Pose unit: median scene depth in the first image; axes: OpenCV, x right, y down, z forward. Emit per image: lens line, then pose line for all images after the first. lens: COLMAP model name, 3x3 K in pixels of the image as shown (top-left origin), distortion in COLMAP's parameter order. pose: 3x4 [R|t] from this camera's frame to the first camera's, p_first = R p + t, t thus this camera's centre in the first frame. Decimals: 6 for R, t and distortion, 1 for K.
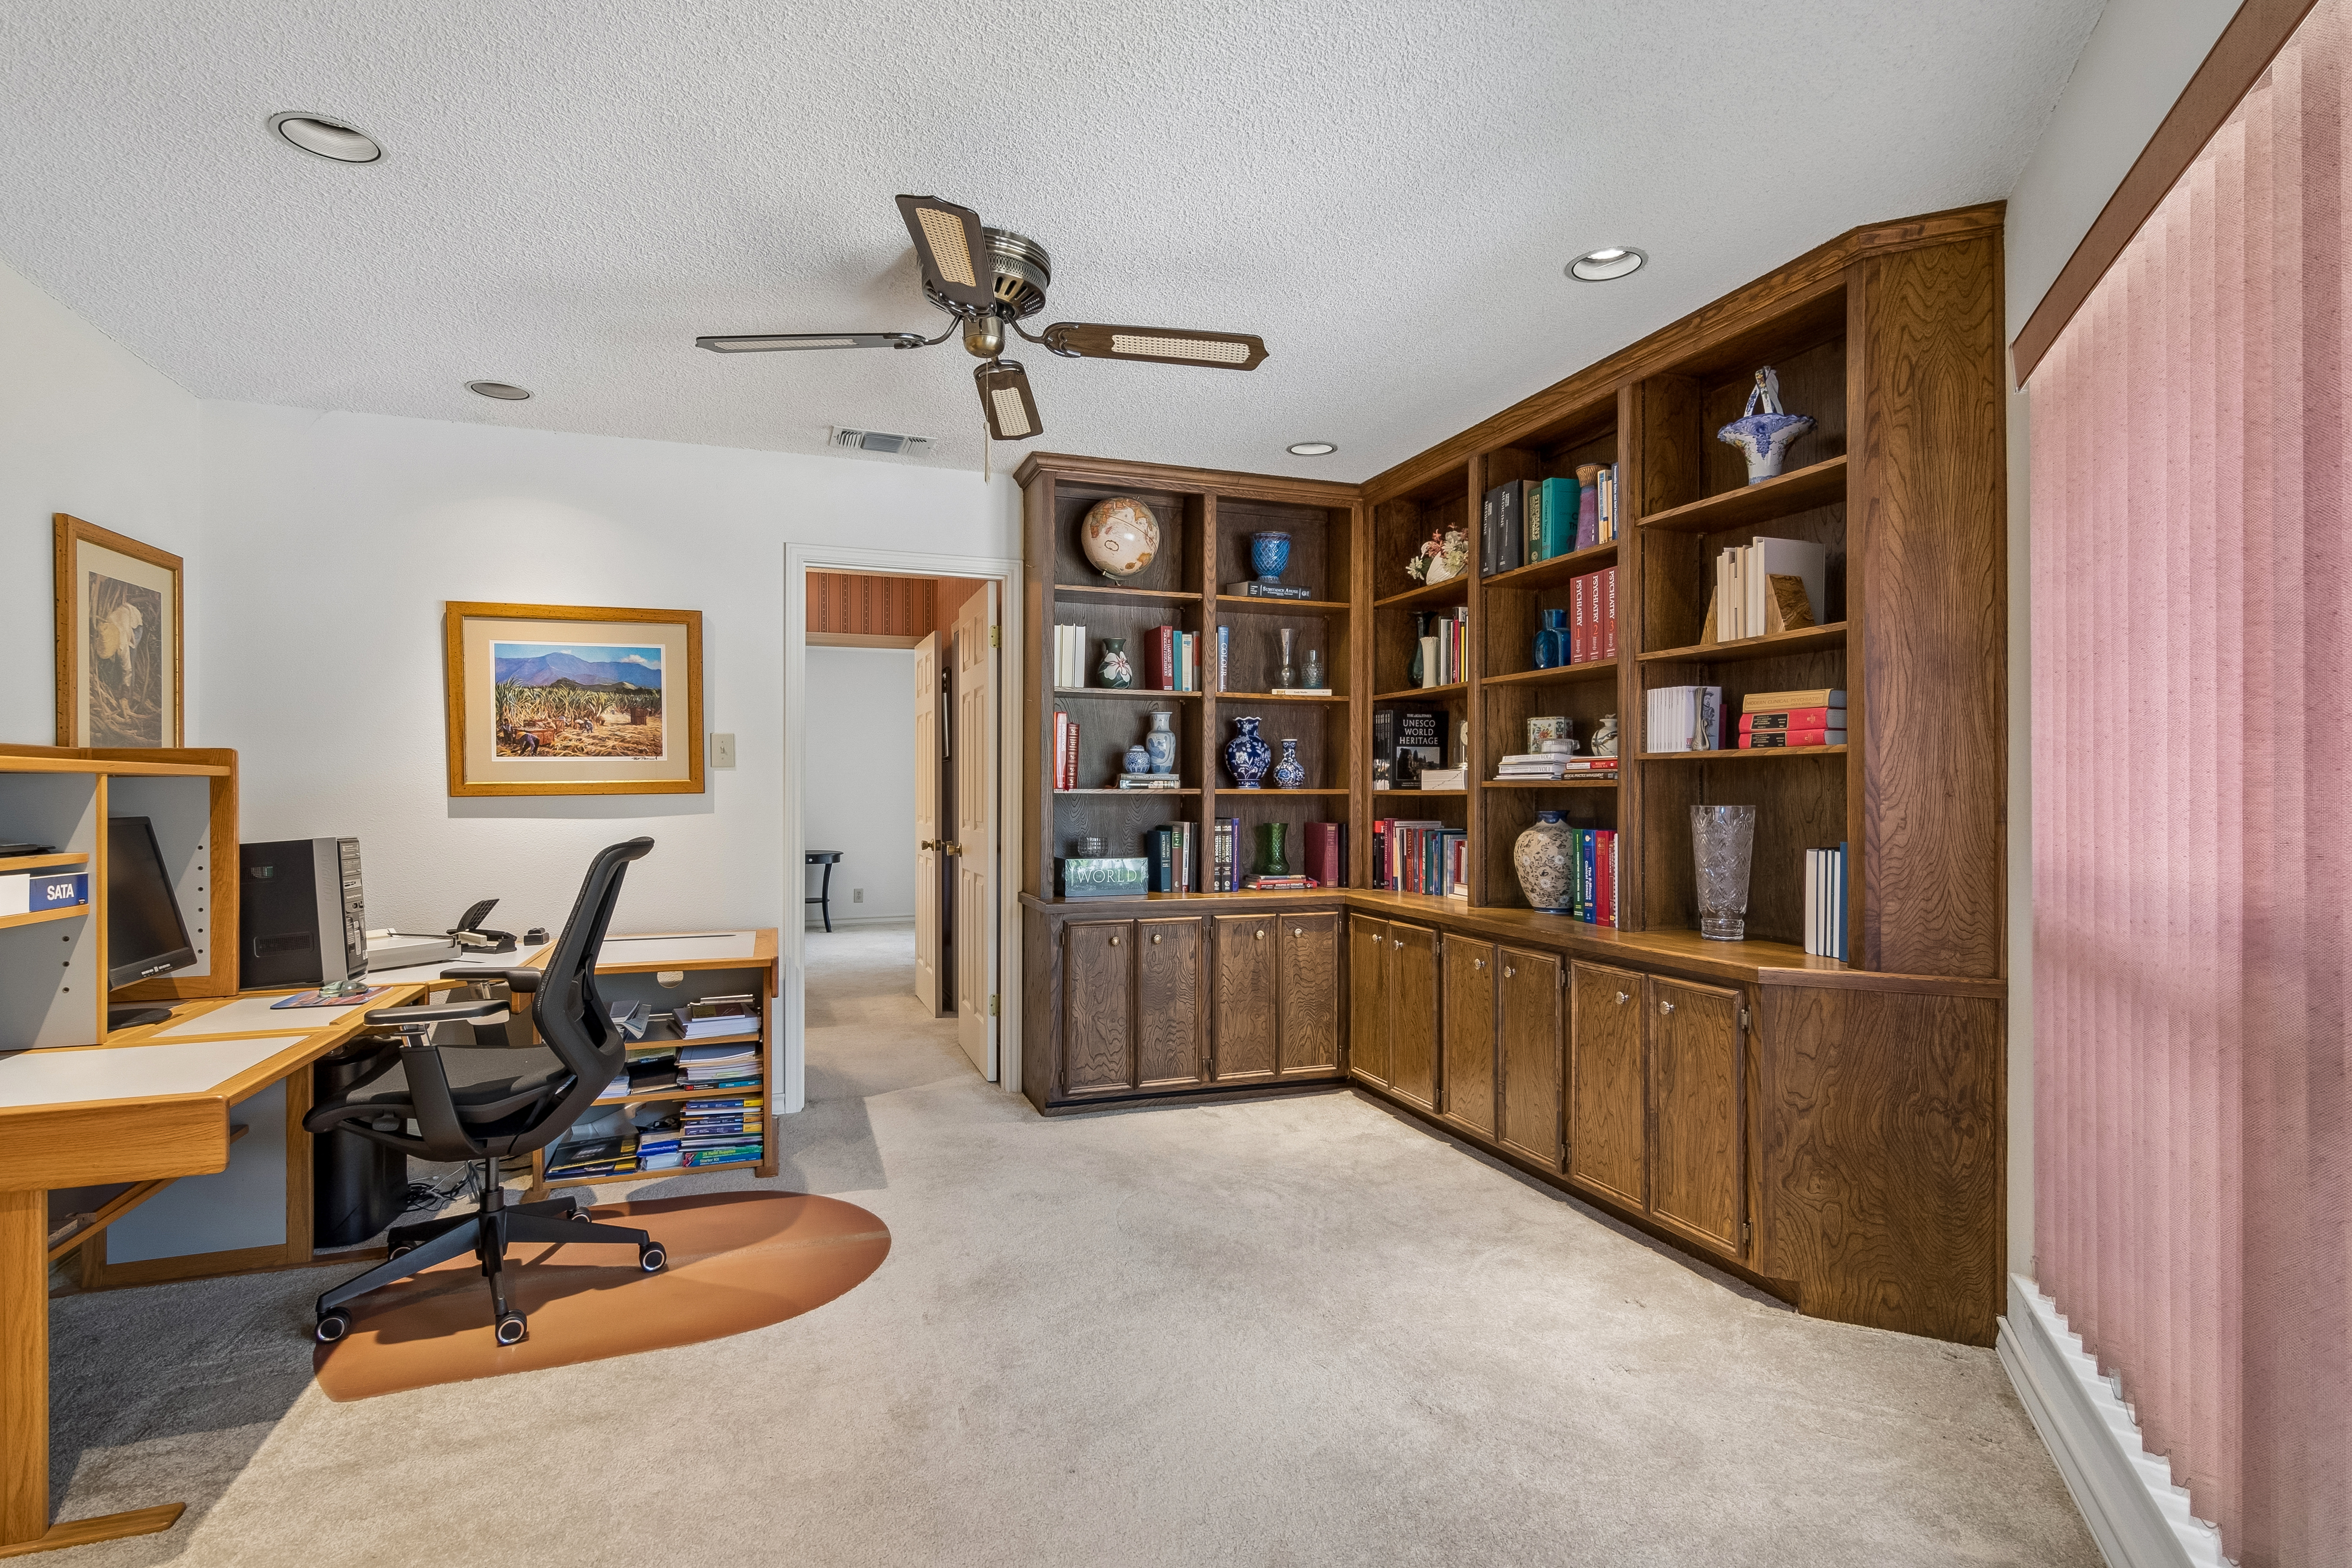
lens RADIAL K [[1141.6, 0, 1180.9], [0, 1141.6, 786.7], [0, 0, 1]] dist [-0.004062, -0.004495]
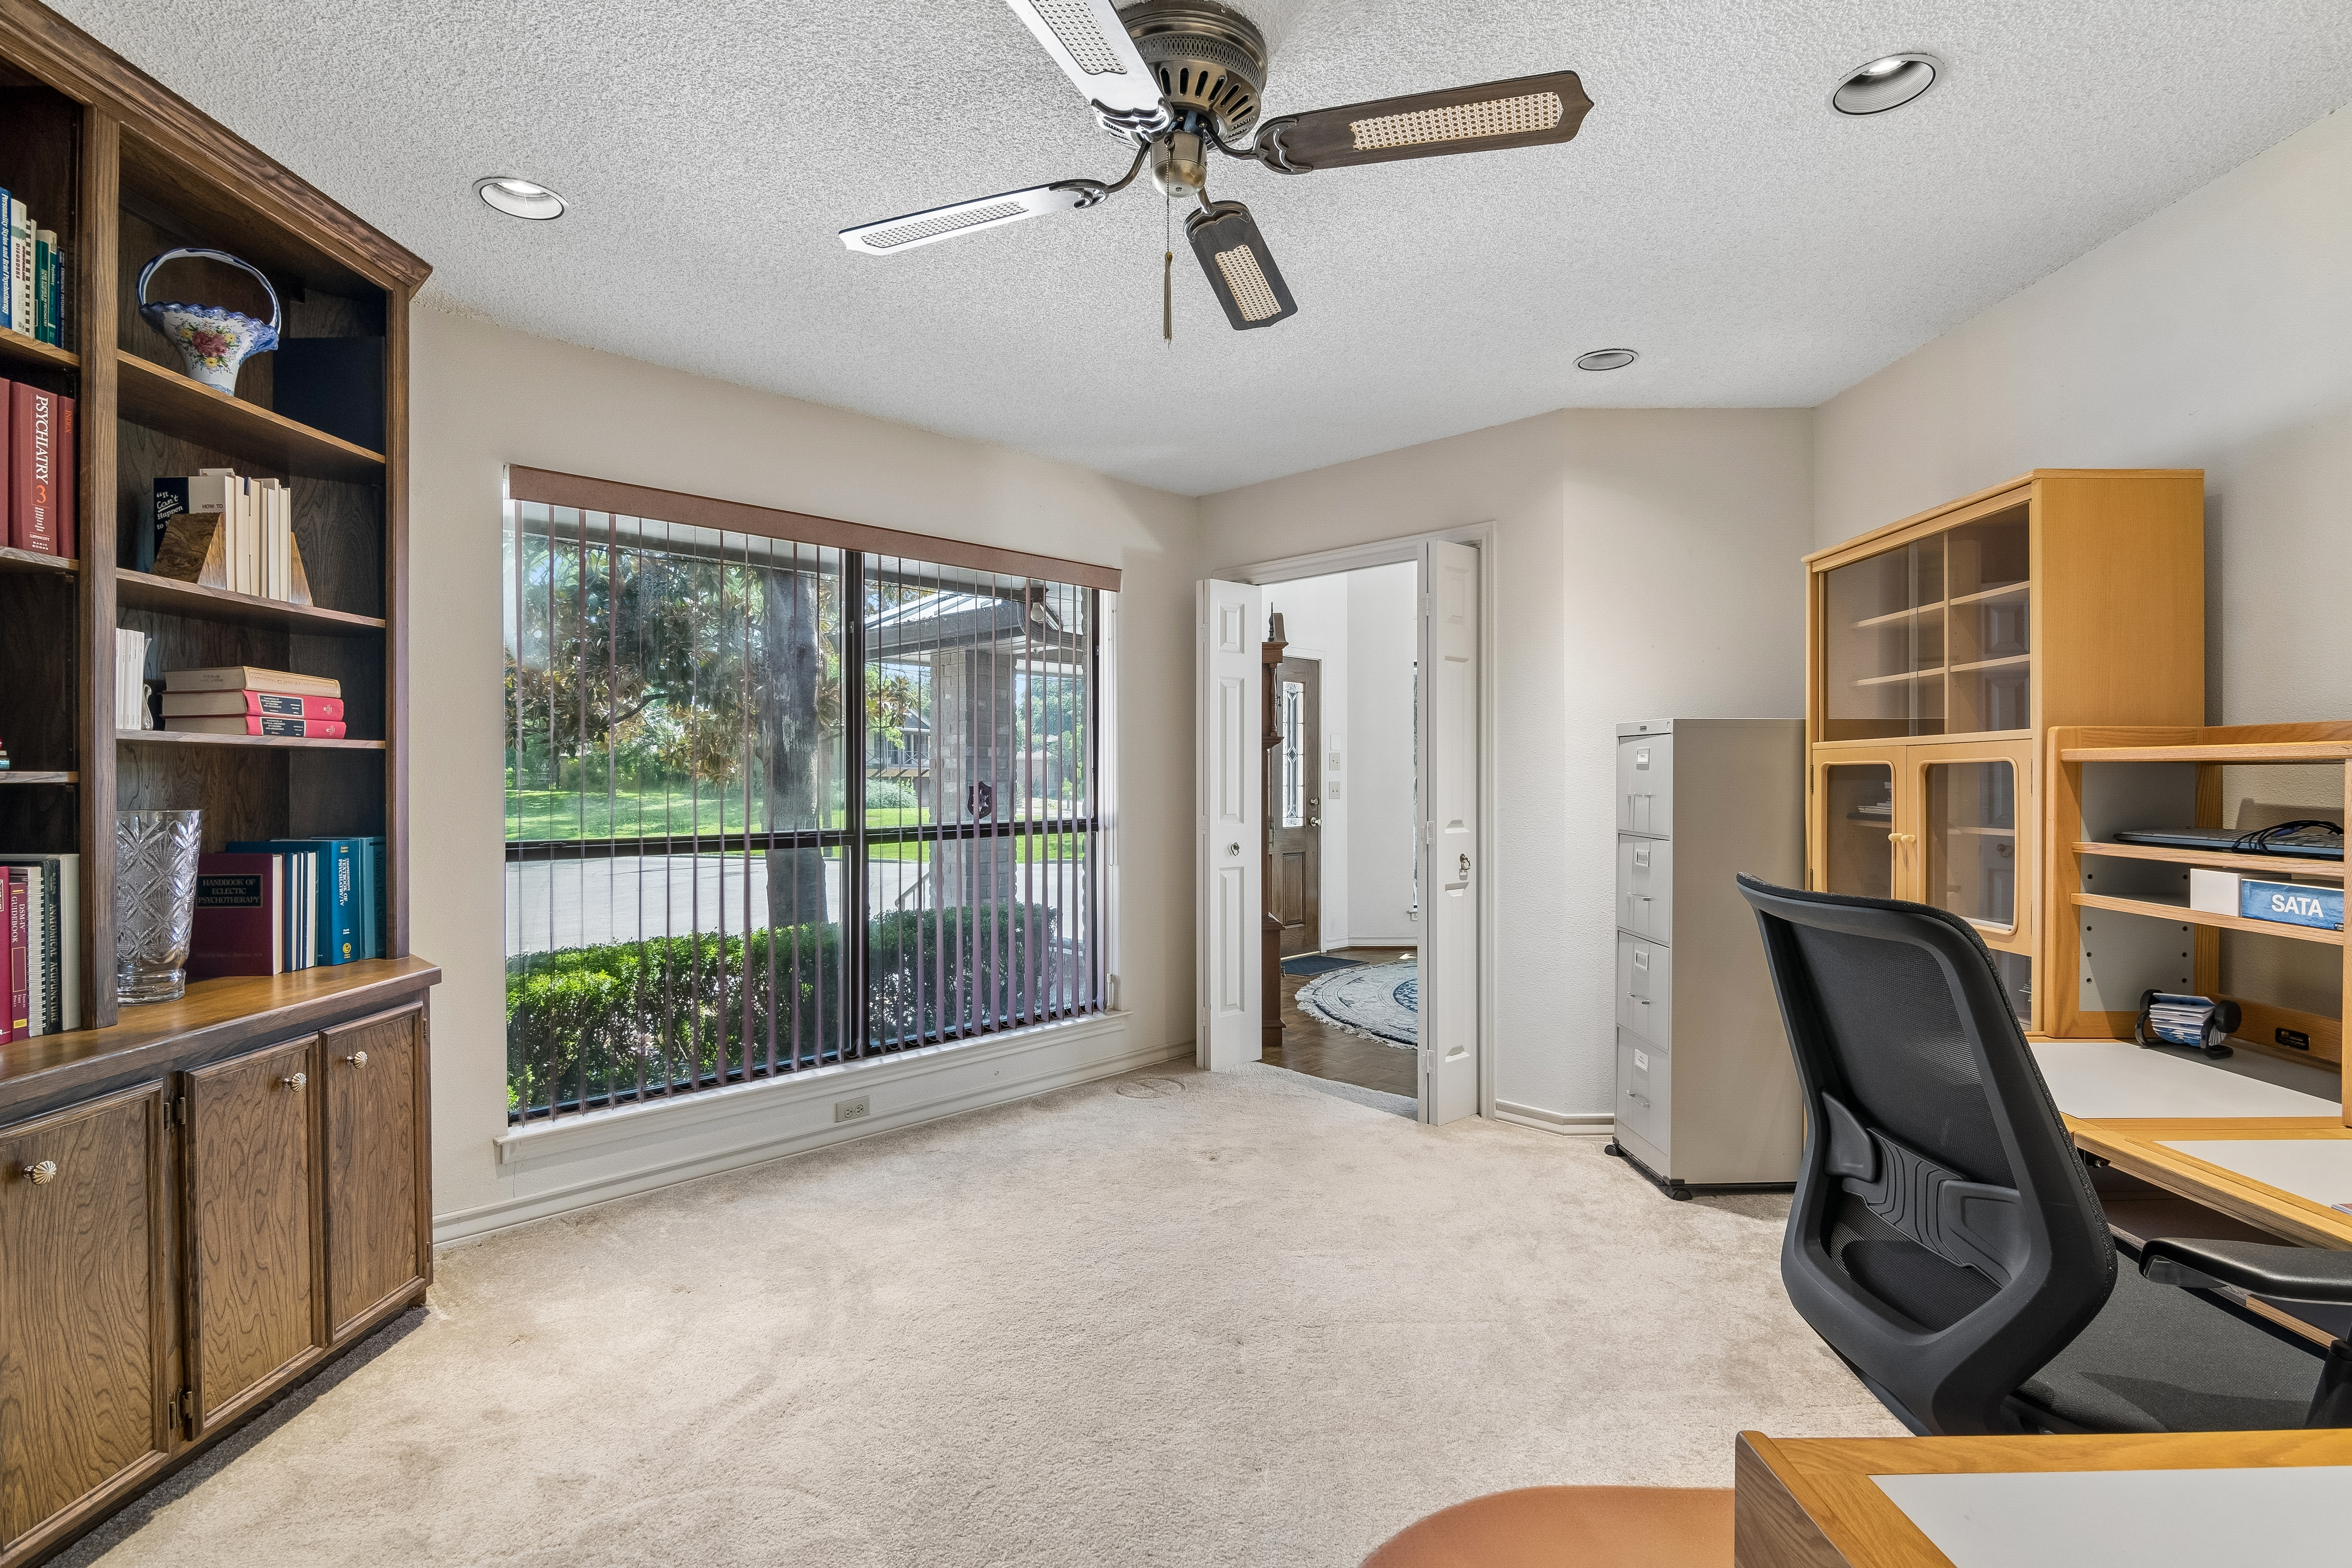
lens RADIAL K [[1121.6, 0, 1176.0], [0, 1121.6, 784.0], [0, 0, 1]] dist [0.000448, -0.007448]
pose [[-0.938119, 0.003331, 0.346297, -0.382883], [0.001852, 0.999988, -0.004601, 0.005825], [-0.346308, -0.003675, -0.938114, 1.531201]]
